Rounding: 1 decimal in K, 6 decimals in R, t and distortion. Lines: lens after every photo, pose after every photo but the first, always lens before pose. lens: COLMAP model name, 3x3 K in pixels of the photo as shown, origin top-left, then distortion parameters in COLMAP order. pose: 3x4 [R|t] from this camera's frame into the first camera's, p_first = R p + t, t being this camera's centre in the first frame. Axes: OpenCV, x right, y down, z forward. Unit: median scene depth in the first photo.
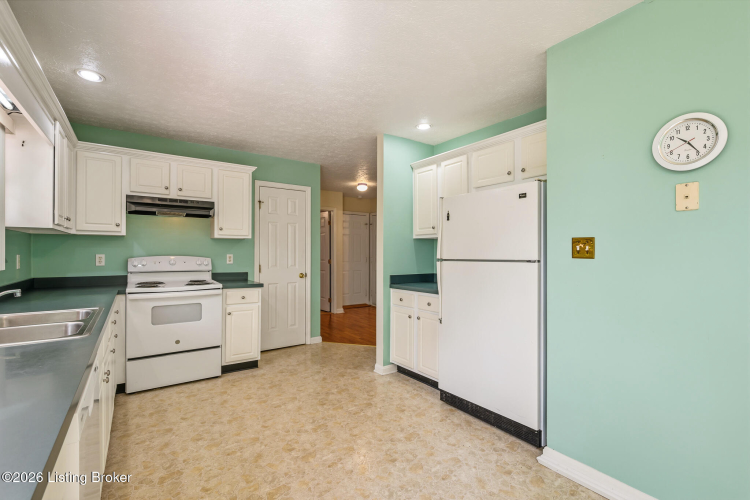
lens RADIAL K [[336.6, 0, 372.7], [0, 336.6, 253.4], [0, 0, 1]] dist [-0.000088, 0.000136]
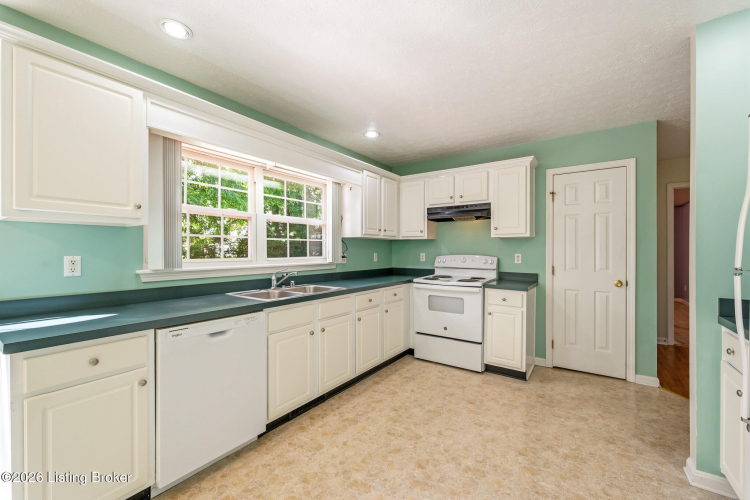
lens RADIAL K [[308.6, 0, 372.0], [0, 308.6, 251.5], [0, 0, 1]] dist [-0.003592, 0.000461]
pose [[0.338189, 0.000436, -0.941078, 0.323324], [-0.001663, 0.999999, -0.000135, -0.003220], [0.941077, 0.001611, 0.338190, 0.376796]]
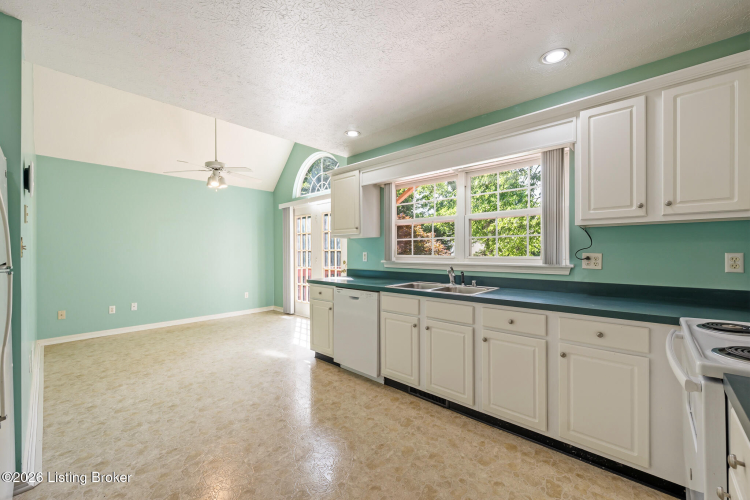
lens RADIAL K [[308.6, 0, 378.5], [0, 308.6, 249.1], [0, 0, 1]] dist [-0.003592, 0.000461]
pose [[-0.975752, 0.004028, -0.218842, -0.132460], [0.004422, 0.999989, -0.001312, -0.004661], [0.218834, -0.002248, -0.975759, 1.210097]]
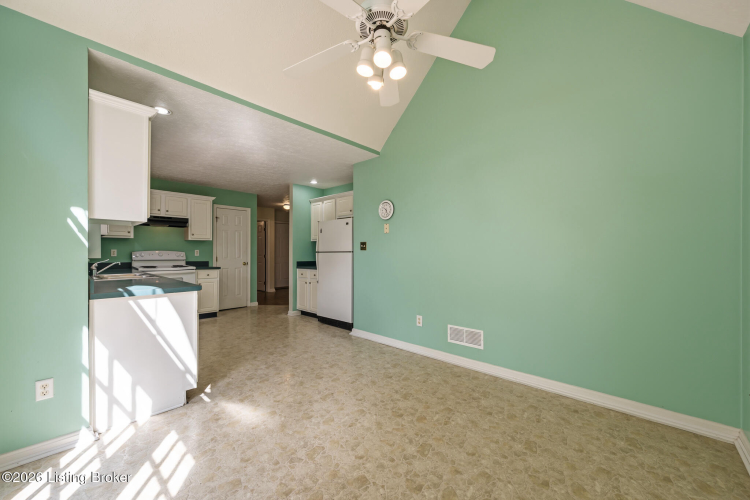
lens RADIAL K [[291.8, 0, 372.0], [0, 291.8, 250.4], [0, 0, 1]] dist [0.002098, -0.000174]
pose [[0.978587, 0.000417, 0.205833, 0.132764], [0.000782, 0.999983, -0.005744, 0.016232], [-0.205832, 0.005782, 0.978570, -0.662412]]
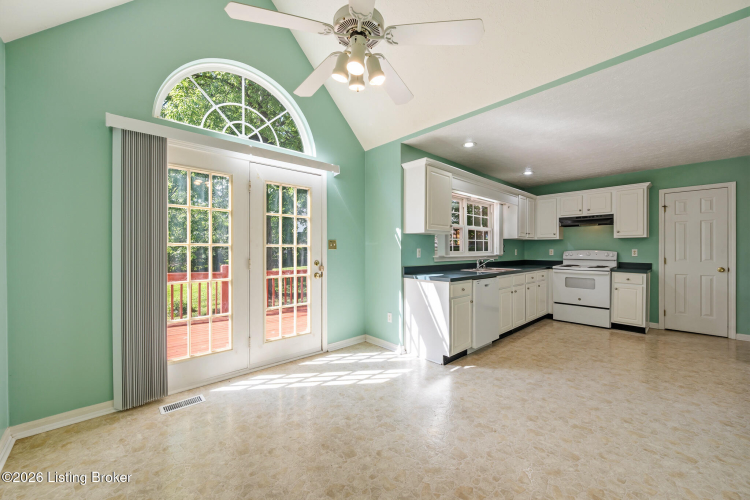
lens RADIAL K [[291.8, 0, 376.7], [0, 291.8, 249.6], [0, 0, 1]] dist [0.002098, -0.000174]
pose [[0.138504, -0.002560, -0.990359, 0.731751], [-0.002265, 0.999993, -0.002901, 0.012290], [0.990359, 0.002645, 0.138498, -0.235989]]
